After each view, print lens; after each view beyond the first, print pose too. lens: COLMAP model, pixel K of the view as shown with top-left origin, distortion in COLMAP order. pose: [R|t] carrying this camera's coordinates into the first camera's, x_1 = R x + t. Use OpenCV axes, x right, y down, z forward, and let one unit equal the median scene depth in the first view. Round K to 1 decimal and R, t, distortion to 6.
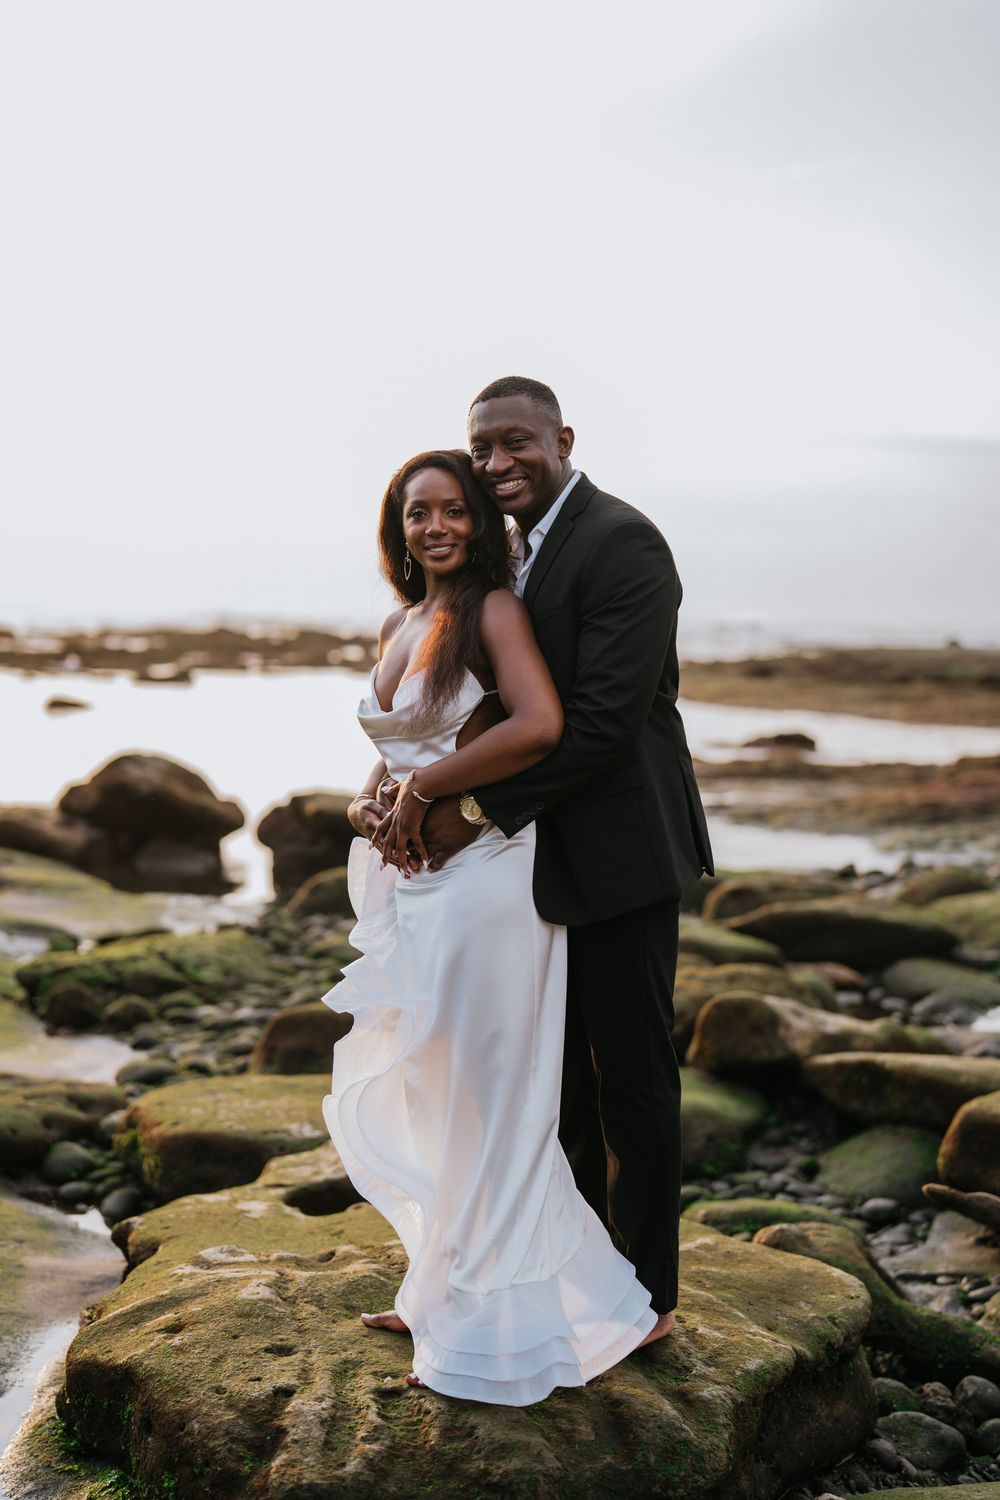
lens RADIAL K [[2105.5, 0, 500.0], [0, 2105.5, 750.0], [0, 0, 1]] dist [-0.188680, 1.275621]
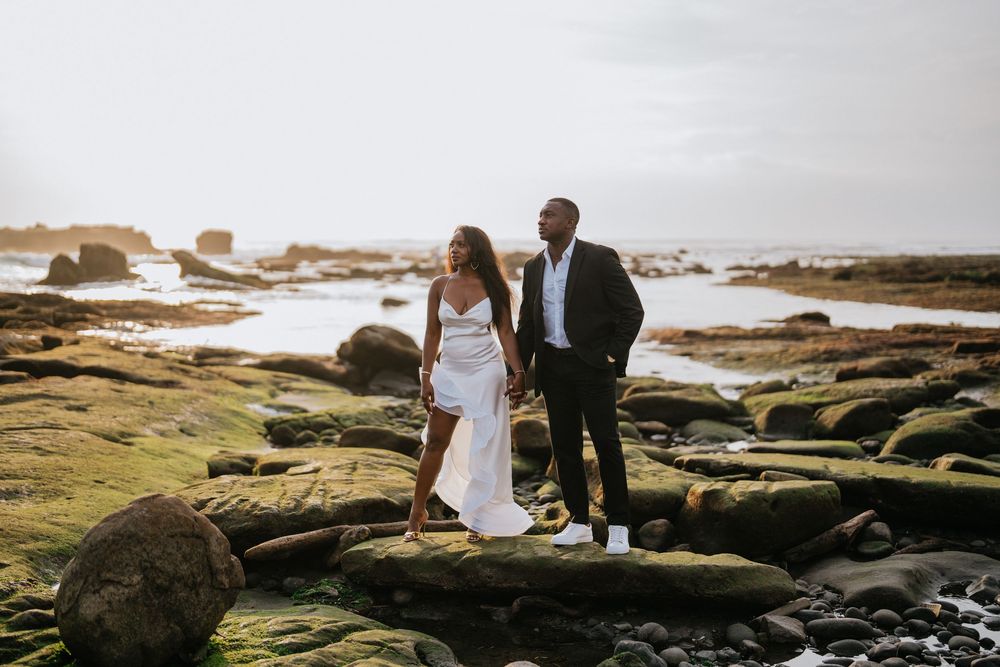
lens RADIAL K [[1403.6, 0, 496.8], [0, 1403.6, 317.0], [0, 0, 1]] dist [-0.188680, 1.275621]
pose [[0.986402, -0.011279, -0.163964, 0.138970], [0.009683, 0.999898, -0.010529, 0.008388], [0.164066, 0.008798, 0.986410, -0.220636]]
